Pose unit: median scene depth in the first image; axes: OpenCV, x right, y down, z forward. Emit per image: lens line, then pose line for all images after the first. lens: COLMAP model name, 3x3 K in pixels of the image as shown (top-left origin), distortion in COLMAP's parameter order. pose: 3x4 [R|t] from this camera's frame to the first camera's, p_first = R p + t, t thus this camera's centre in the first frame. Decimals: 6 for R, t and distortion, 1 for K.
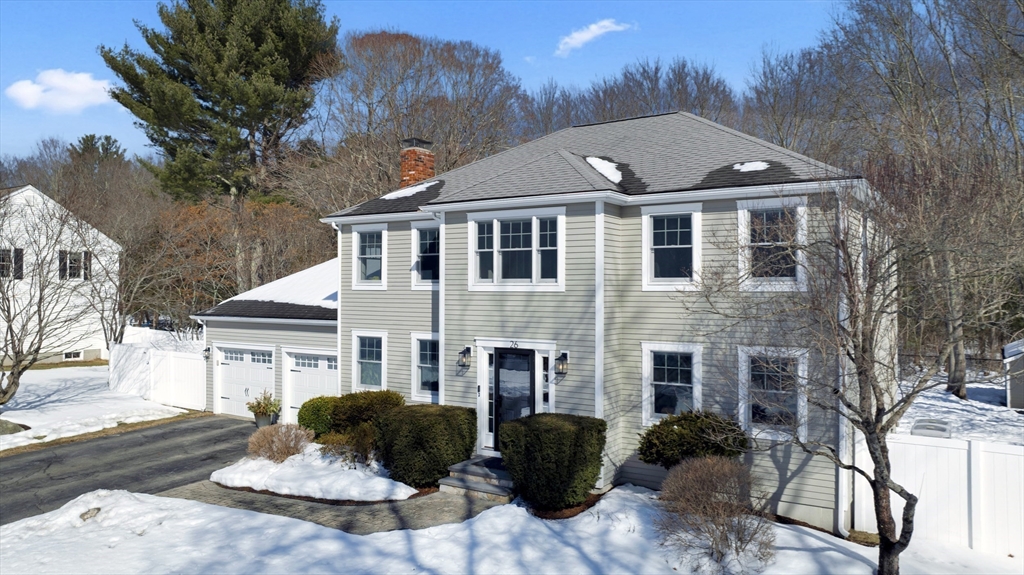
lens RADIAL K [[739.4, 0, 504.6], [0, 739.4, 291.4], [0, 0, 1]] dist [-0.031345, -0.001651]
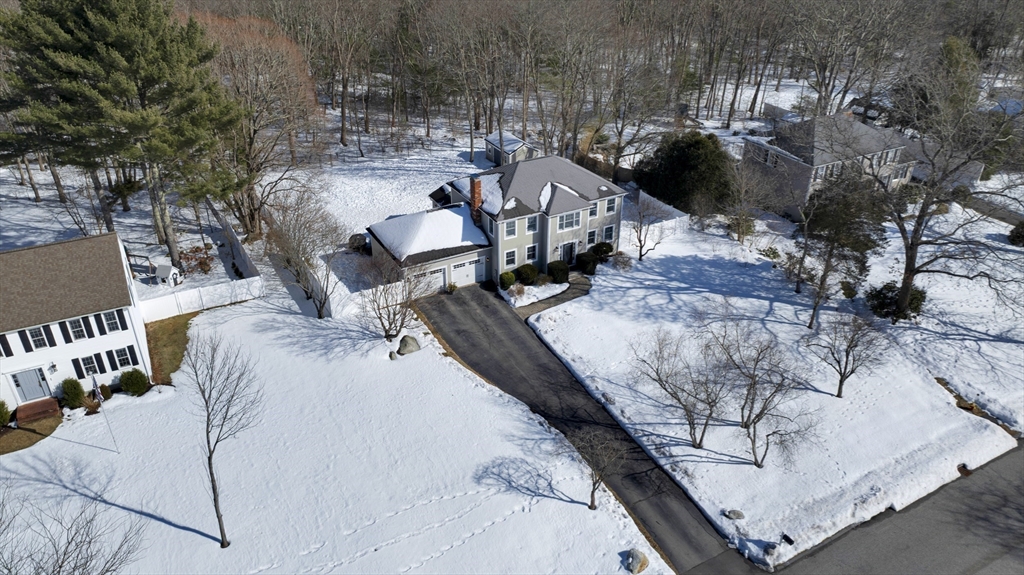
lens RADIAL K [[739.4, 0, 513.3], [0, 739.4, 290.2], [0, 0, 1]] dist [-0.031345, -0.001651]
pose [[0.449086, -0.443480, 0.775659, -3.385724], [-0.004023, 0.867112, 0.498097, -1.719550], [-0.893479, -0.226809, 0.387624, -0.368838]]
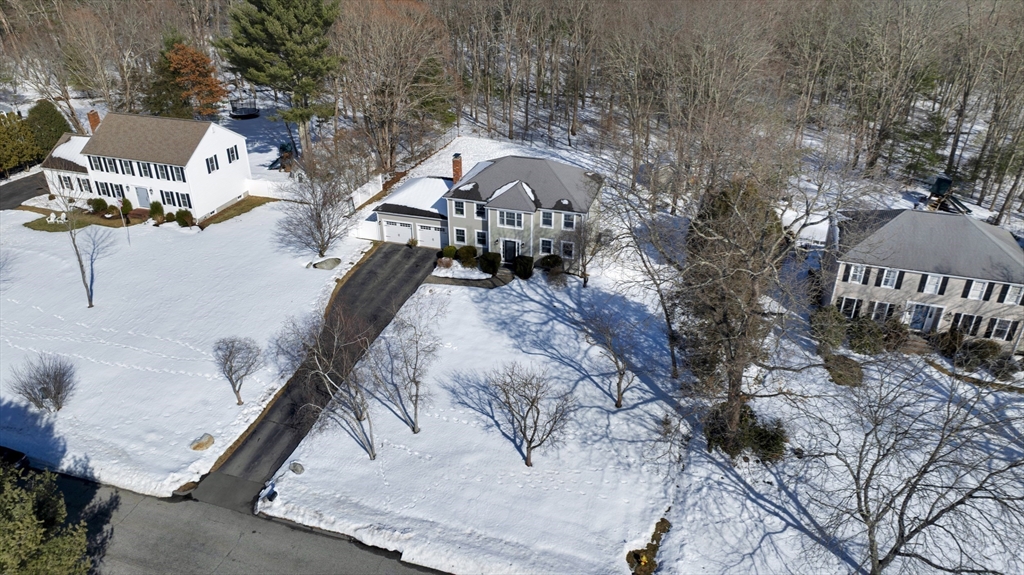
lens RADIAL K [[739.4, 0, 514.6], [0, 739.4, 285.1], [0, 0, 1]] dist [-0.031345, -0.001651]
pose [[0.957728, -0.142129, 0.250112, -1.052340], [0.005726, 0.878674, 0.477389, -1.709772], [-0.287617, -0.455777, 0.842344, -2.675325]]
